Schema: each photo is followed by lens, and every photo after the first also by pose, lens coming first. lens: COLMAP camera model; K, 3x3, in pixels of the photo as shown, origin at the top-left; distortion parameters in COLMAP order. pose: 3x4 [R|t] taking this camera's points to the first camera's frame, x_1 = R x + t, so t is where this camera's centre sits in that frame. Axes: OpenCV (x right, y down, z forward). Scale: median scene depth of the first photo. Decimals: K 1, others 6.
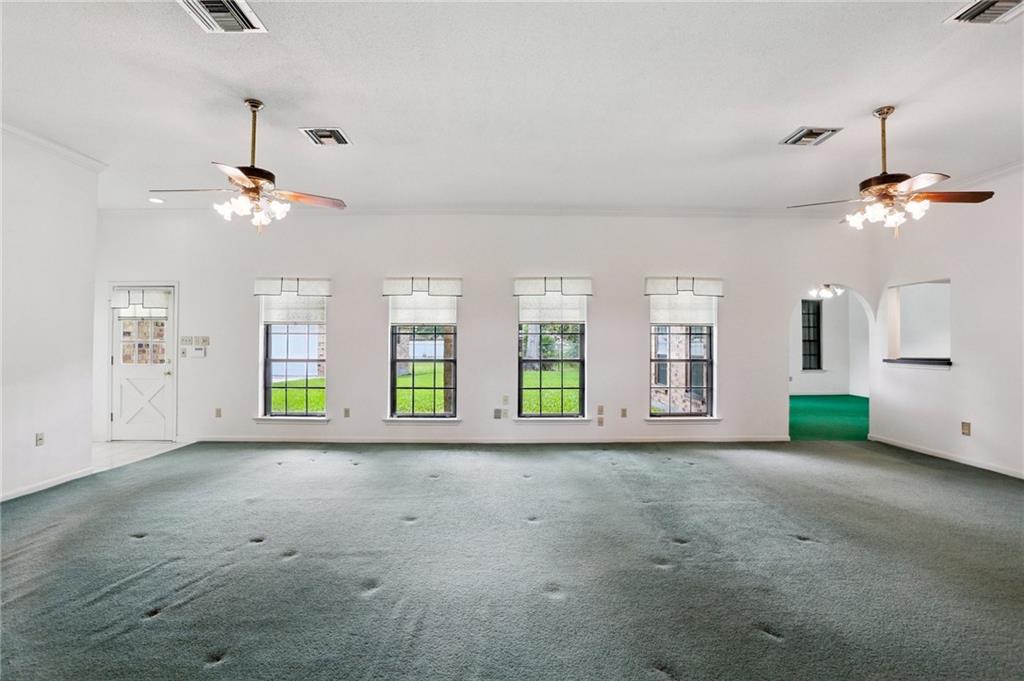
lens RADIAL K [[497.6, 0, 512.0], [0, 497.6, 340.5], [0, 0, 1]] dist [-0.078752, 0.031918]
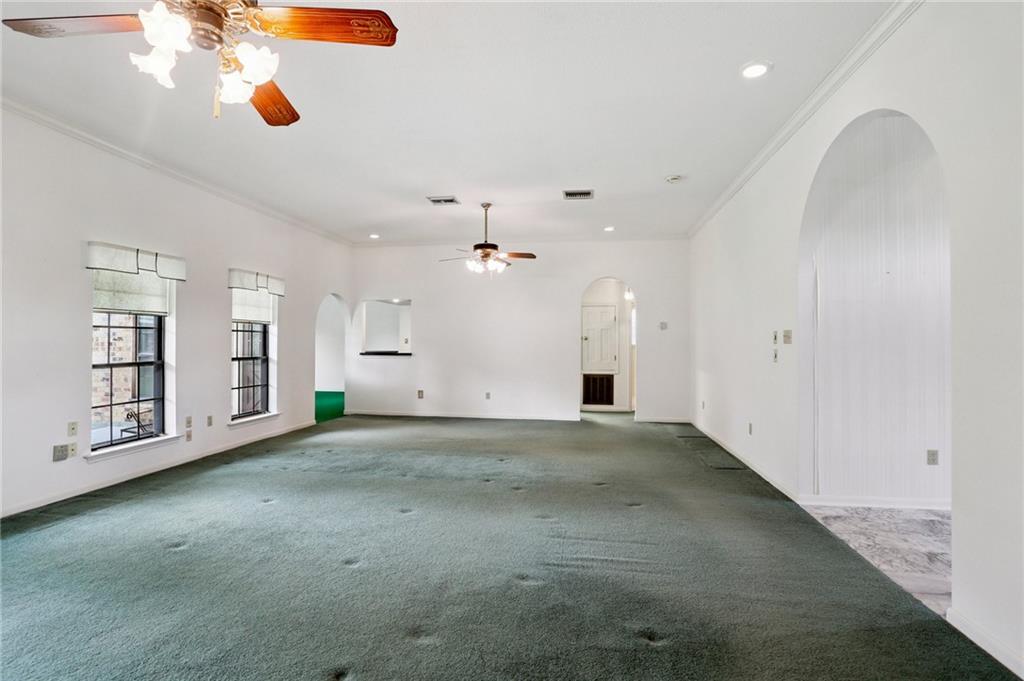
lens RADIAL K [[497.6, 0, 512.0], [0, 497.6, 340.5], [0, 0, 1]] dist [-0.078752, 0.031918]
pose [[0.157544, 0.002425, 0.987509, -0.530699], [-0.009182, 0.999957, -0.000991, 0.001369], [-0.987469, -0.008911, 0.157560, 0.348757]]
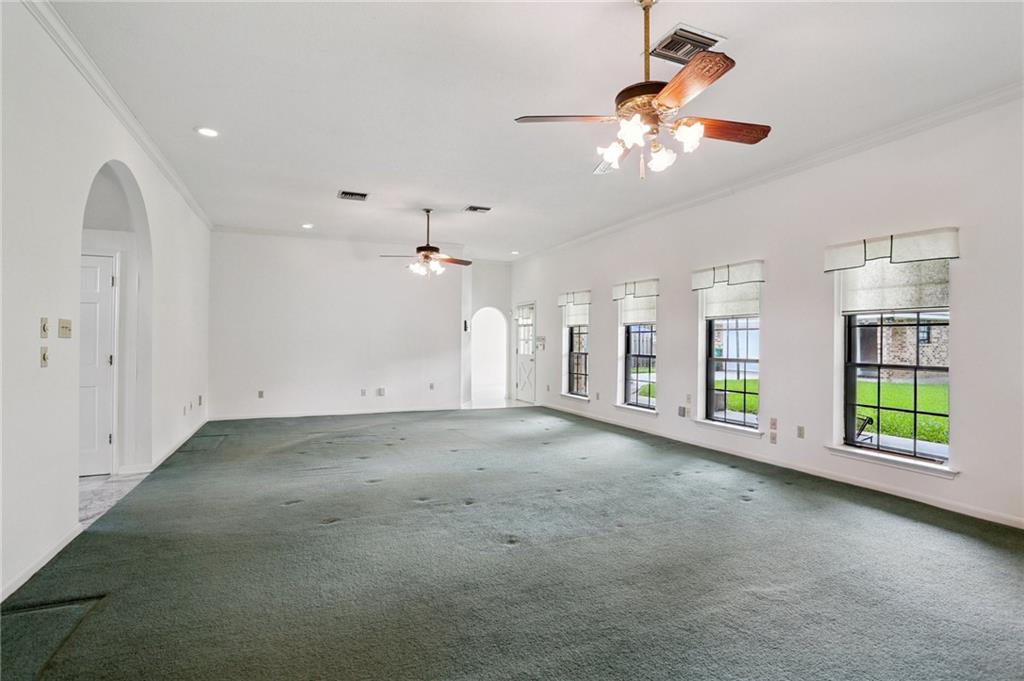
lens RADIAL K [[497.6, 0, 512.0], [0, 497.6, 340.5], [0, 0, 1]] dist [-0.078752, 0.031918]
pose [[0.389917, -0.002188, -0.920848, 0.742010], [0.003240, 0.999994, -0.001004, 0.005892], [0.920844, -0.002592, 0.389922, 0.308718]]
